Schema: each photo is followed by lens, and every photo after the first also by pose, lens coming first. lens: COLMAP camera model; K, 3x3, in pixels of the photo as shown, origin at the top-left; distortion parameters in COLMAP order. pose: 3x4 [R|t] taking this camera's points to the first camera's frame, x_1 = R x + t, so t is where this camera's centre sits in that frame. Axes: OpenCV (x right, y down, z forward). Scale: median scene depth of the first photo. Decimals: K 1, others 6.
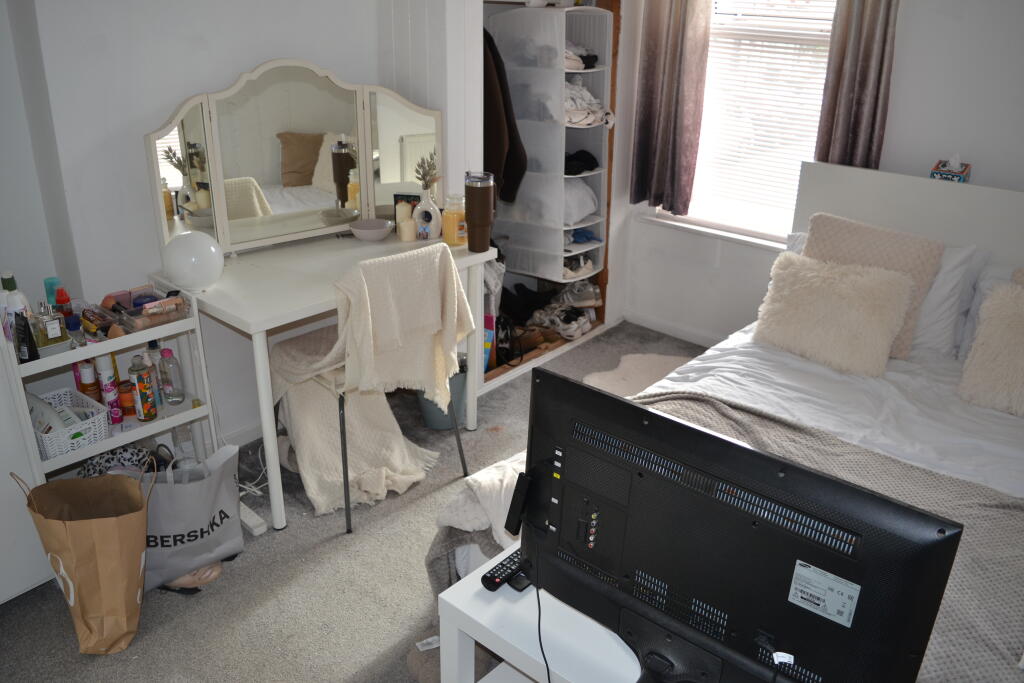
lens RADIAL K [[835.0, 0, 512.0], [0, 835.0, 341.5], [0, 0, 1]] dist [-0.061059, 0.006253]
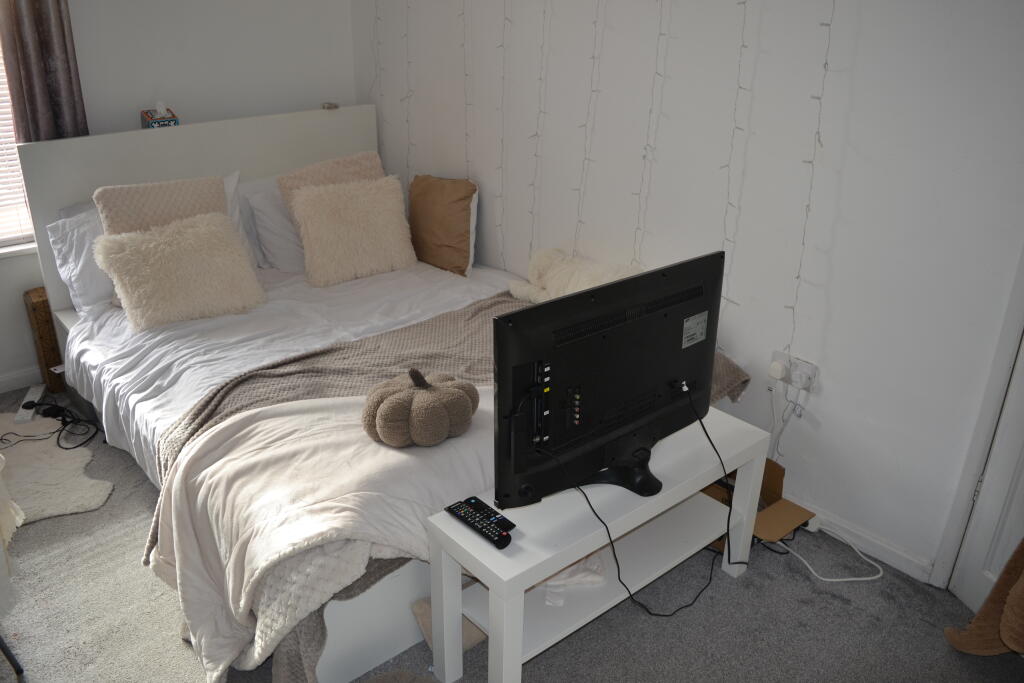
lens RADIAL K [[835.0, 0, 512.0], [0, 835.0, 341.5], [0, 0, 1]] dist [-0.061059, 0.006253]
pose [[0.147879, -0.417975, 0.896342, -0.539719], [0.370283, 0.863787, 0.341705, -0.172233], [-0.917073, 0.281369, 0.282505, 0.404117]]
